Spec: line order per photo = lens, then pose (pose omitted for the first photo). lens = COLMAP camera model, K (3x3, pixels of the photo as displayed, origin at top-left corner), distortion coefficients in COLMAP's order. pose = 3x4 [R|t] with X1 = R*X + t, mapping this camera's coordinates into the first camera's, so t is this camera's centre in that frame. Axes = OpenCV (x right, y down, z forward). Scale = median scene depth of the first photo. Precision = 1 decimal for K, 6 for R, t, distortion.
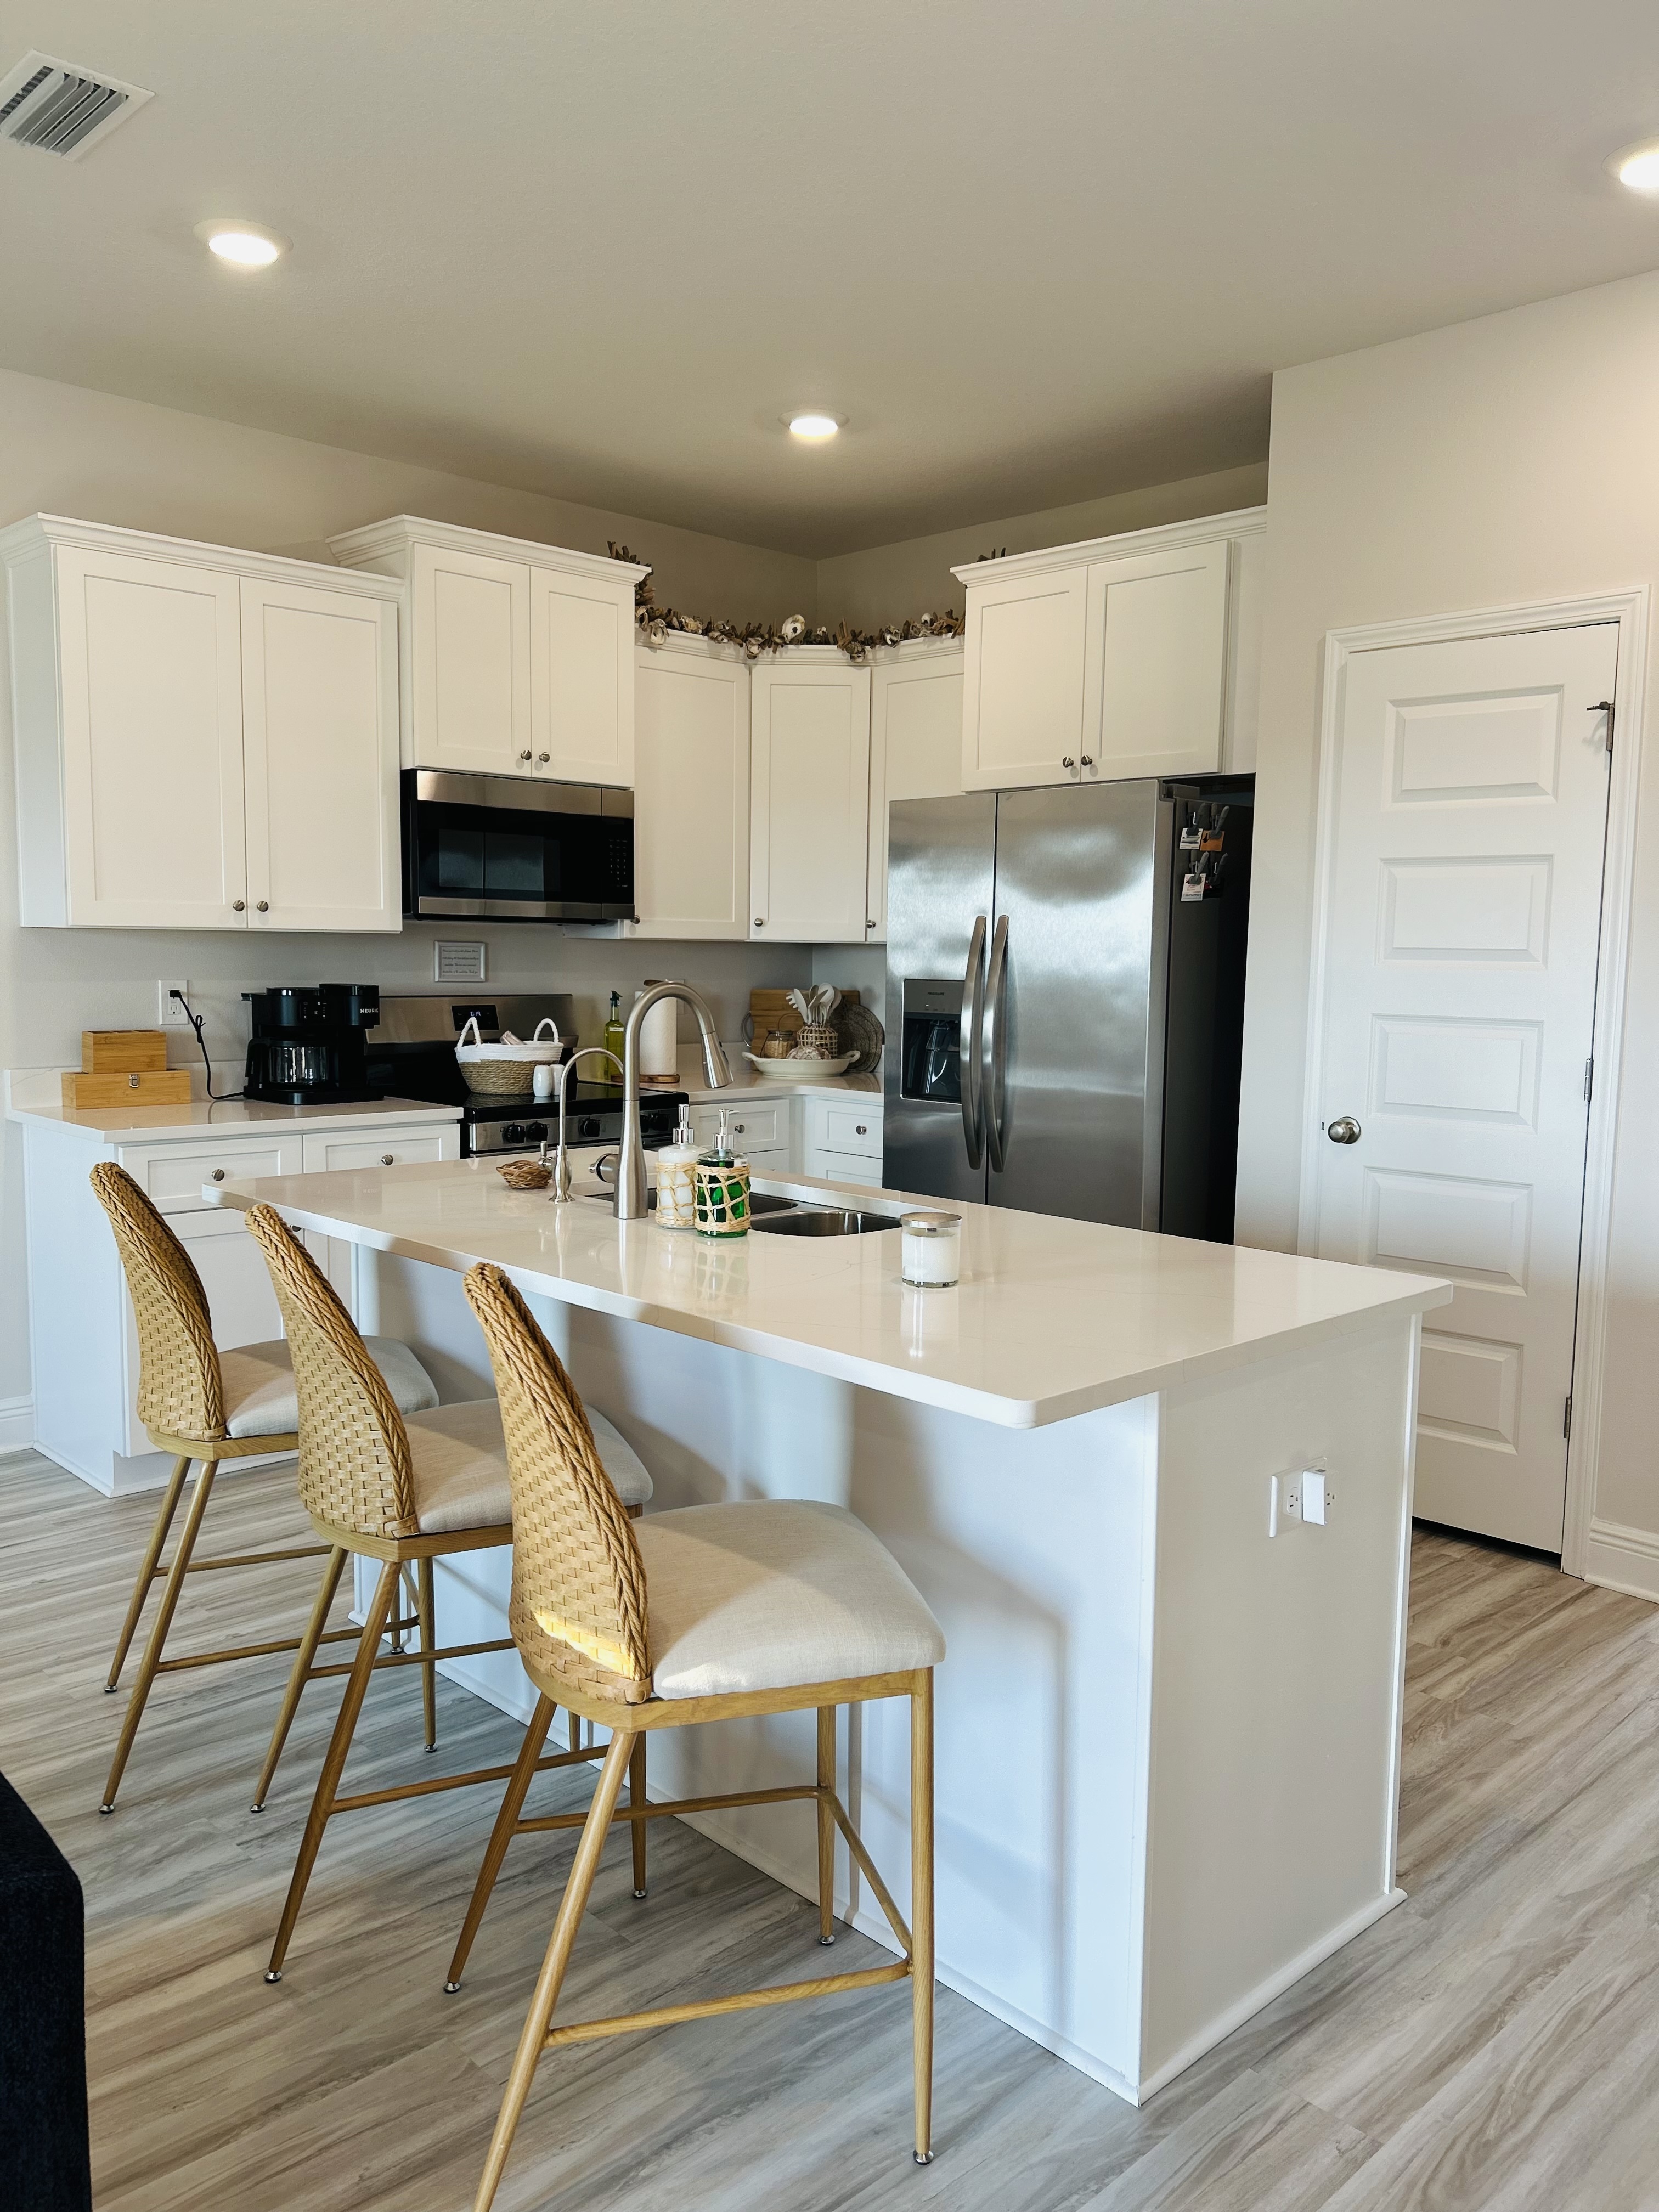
lens RADIAL K [[1675.1, 0, 830.3], [0, 1675.1, 1106.6], [0, 0, 1]] dist [0.061455, -0.072407]
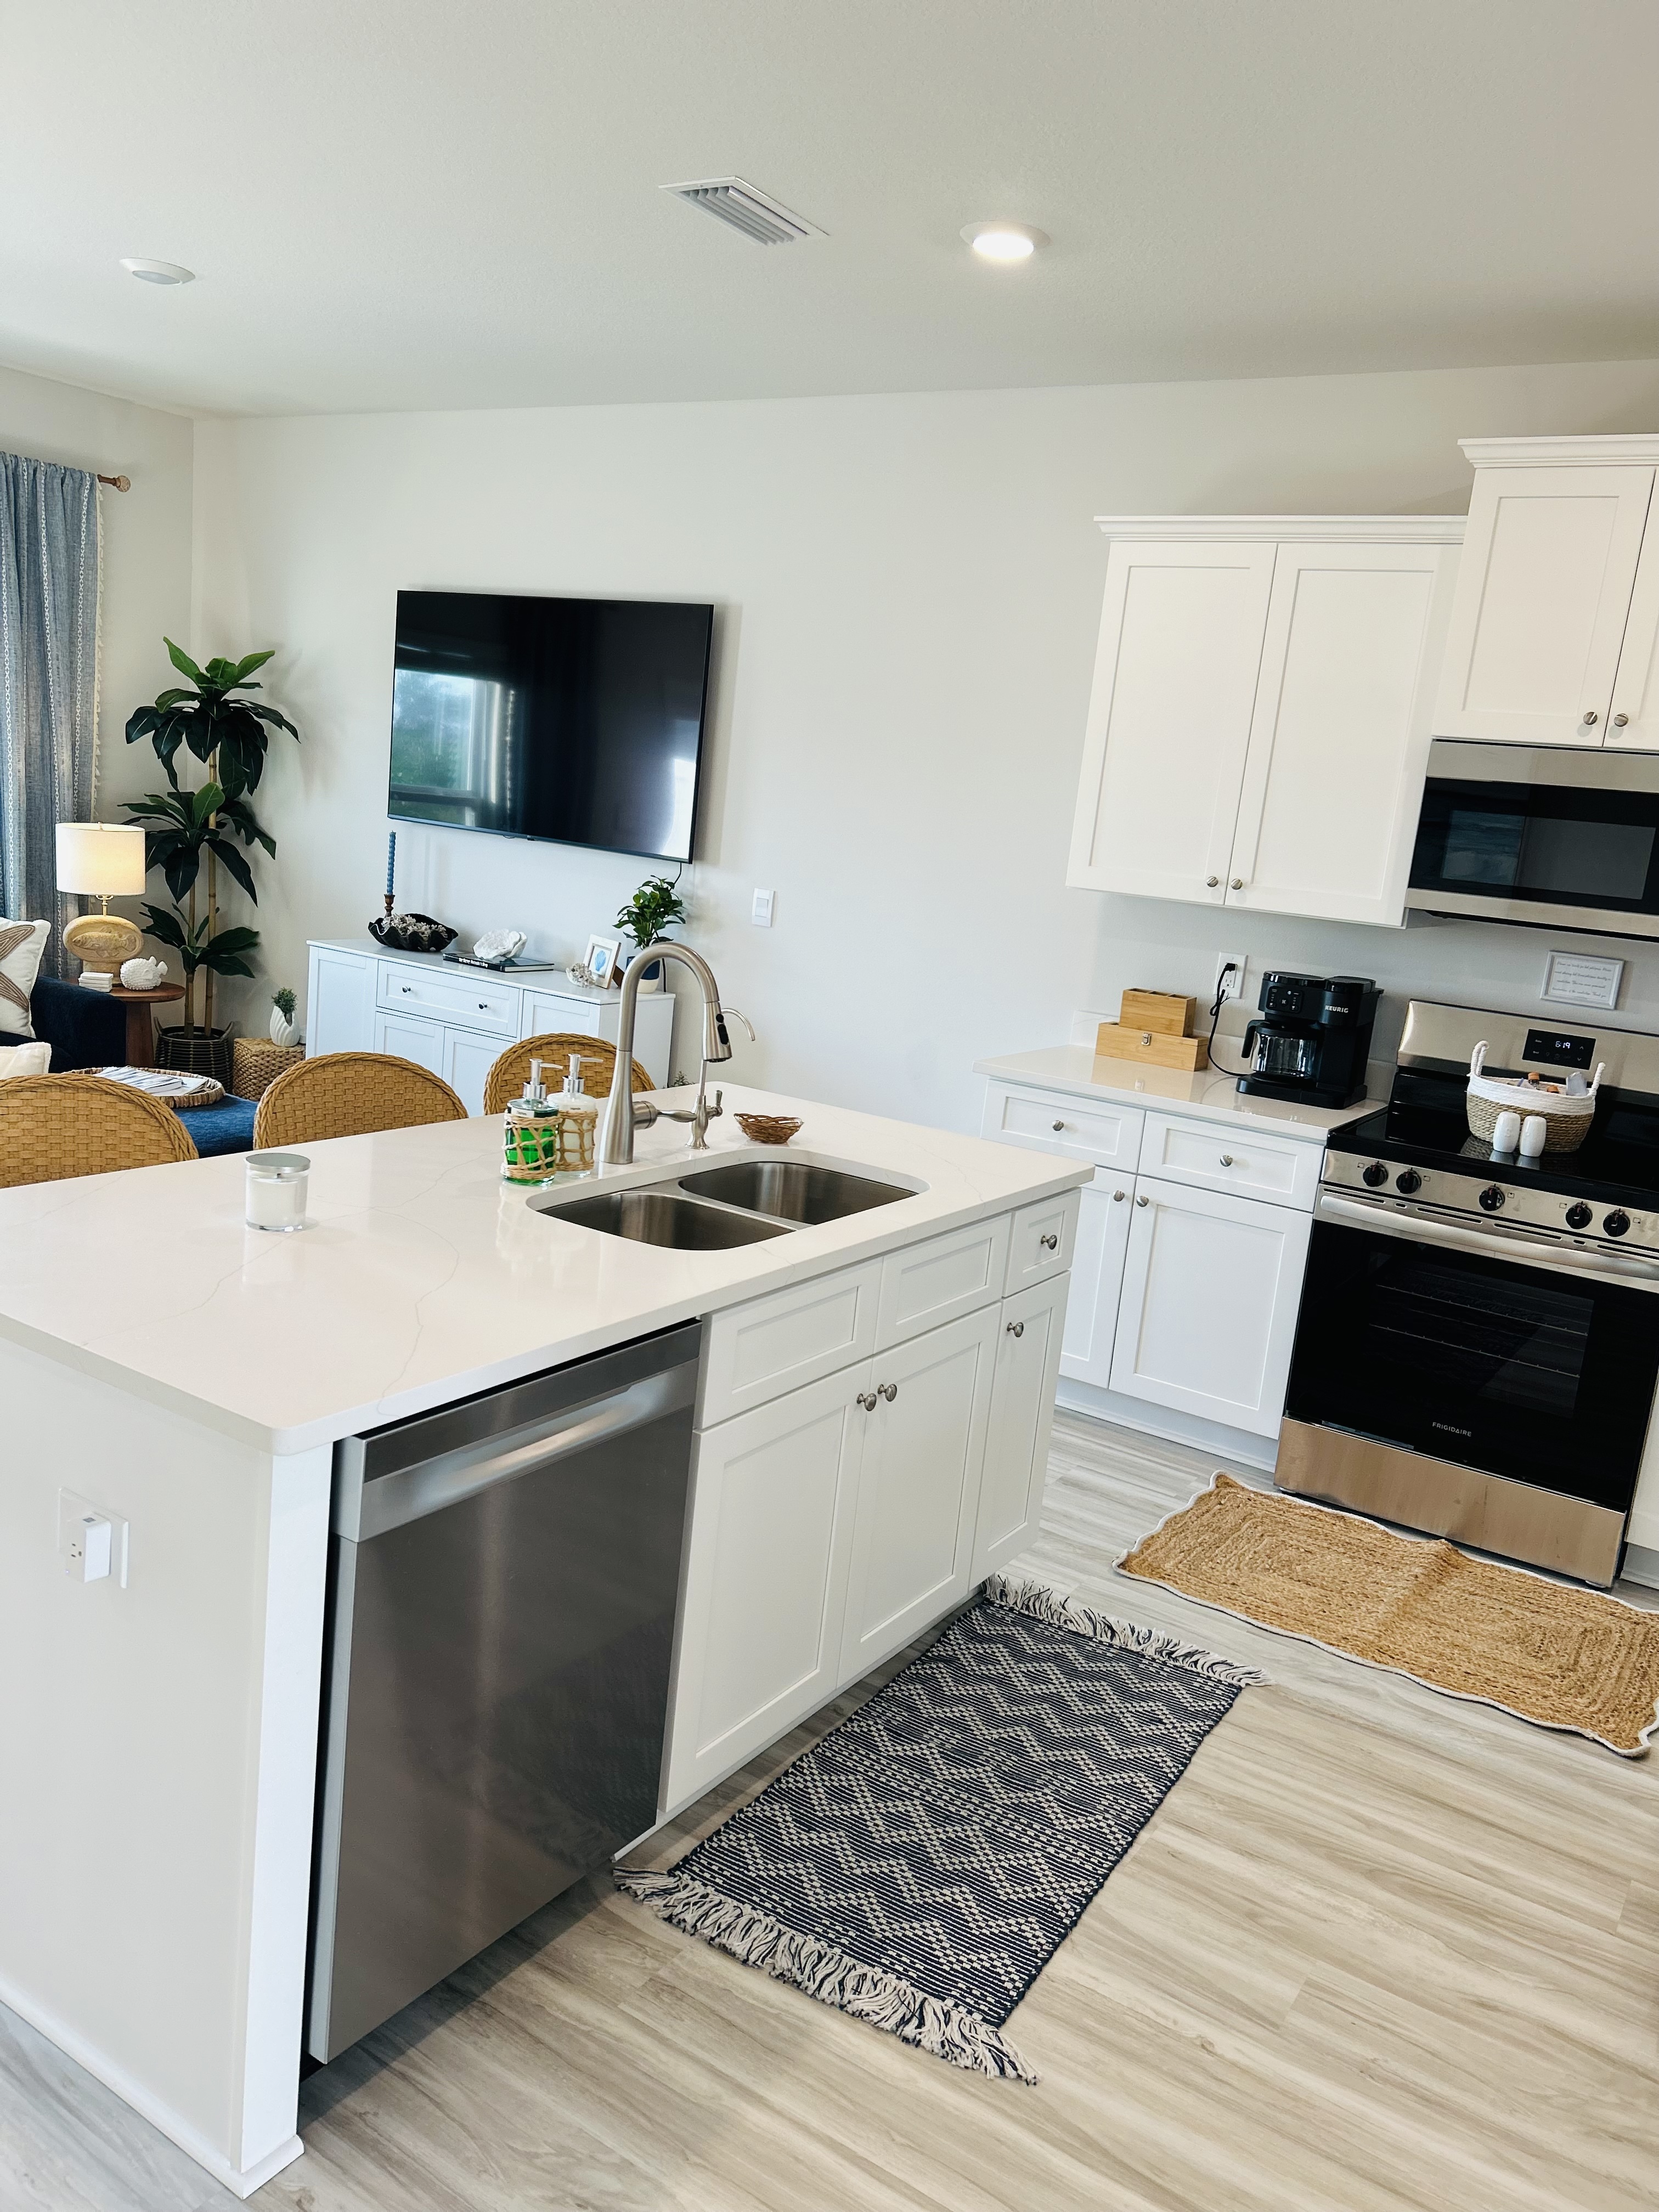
lens RADIAL K [[1675.1, 0, 818.5], [0, 1675.1, 1108.7], [0, 0, 1]] dist [0.061455, -0.072407]
pose [[0.223968, 0.193435, -0.955207, 0.558833], [-0.191418, 0.969746, 0.151498, -0.092633], [0.955614, 0.148913, 0.254219, 0.532693]]
